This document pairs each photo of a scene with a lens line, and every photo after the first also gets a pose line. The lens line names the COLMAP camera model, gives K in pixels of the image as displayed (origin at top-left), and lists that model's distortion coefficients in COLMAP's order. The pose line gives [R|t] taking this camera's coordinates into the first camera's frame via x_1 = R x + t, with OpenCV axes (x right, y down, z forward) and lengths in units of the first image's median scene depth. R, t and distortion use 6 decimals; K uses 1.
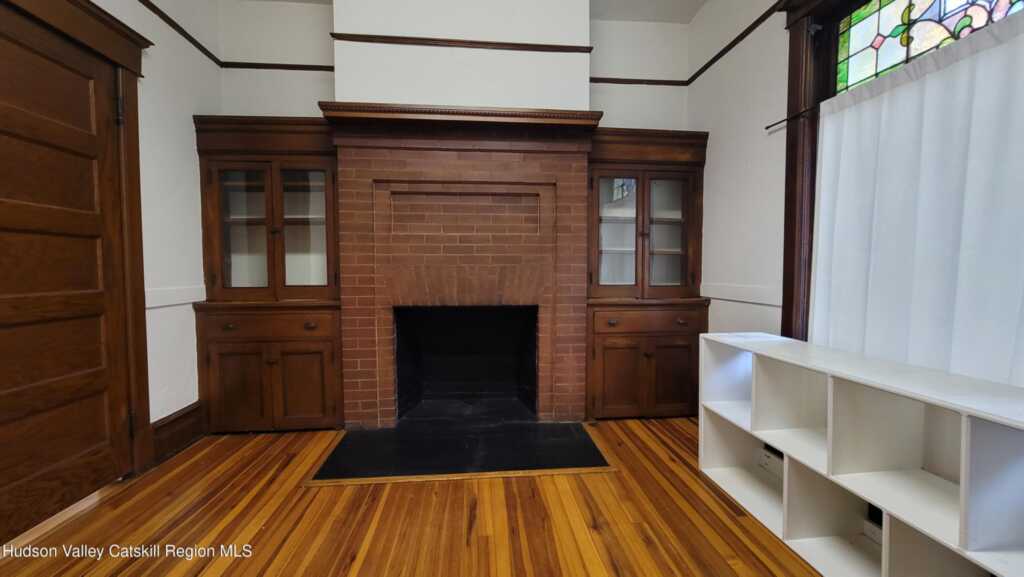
lens RADIAL K [[417.7, 0, 515.9], [0, 417.7, 287.1], [0, 0, 1]] dist [0.000768, 0.000082]
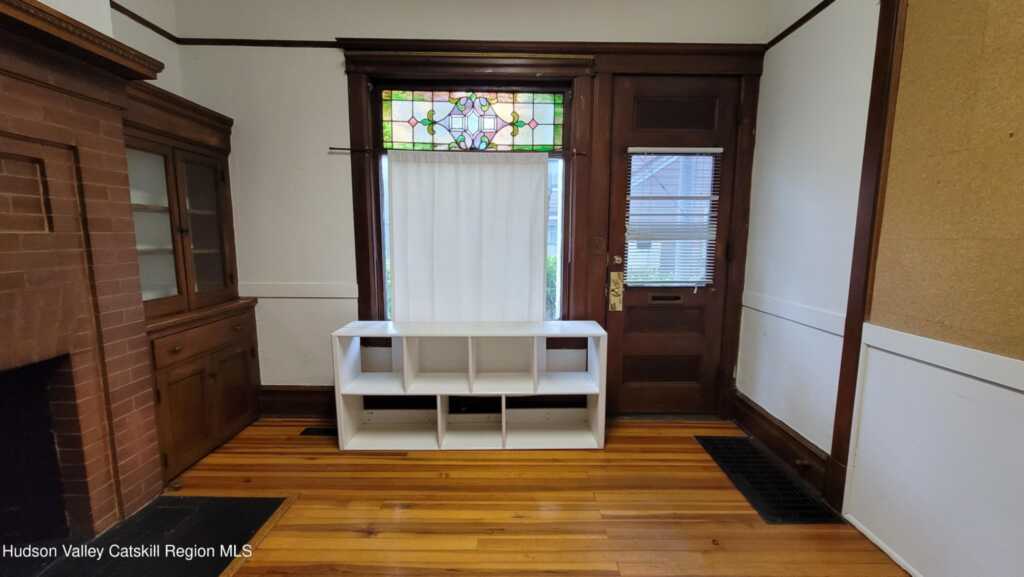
lens RADIAL K [[417.7, 0, 515.9], [0, 417.7, 287.1], [0, 0, 1]] dist [0.000768, 0.000082]
pose [[0.091523, -0.123191, 0.988154, -0.461104], [0.034258, 0.992120, 0.120513, -0.098968], [-0.995214, 0.022822, 0.095022, 0.317463]]
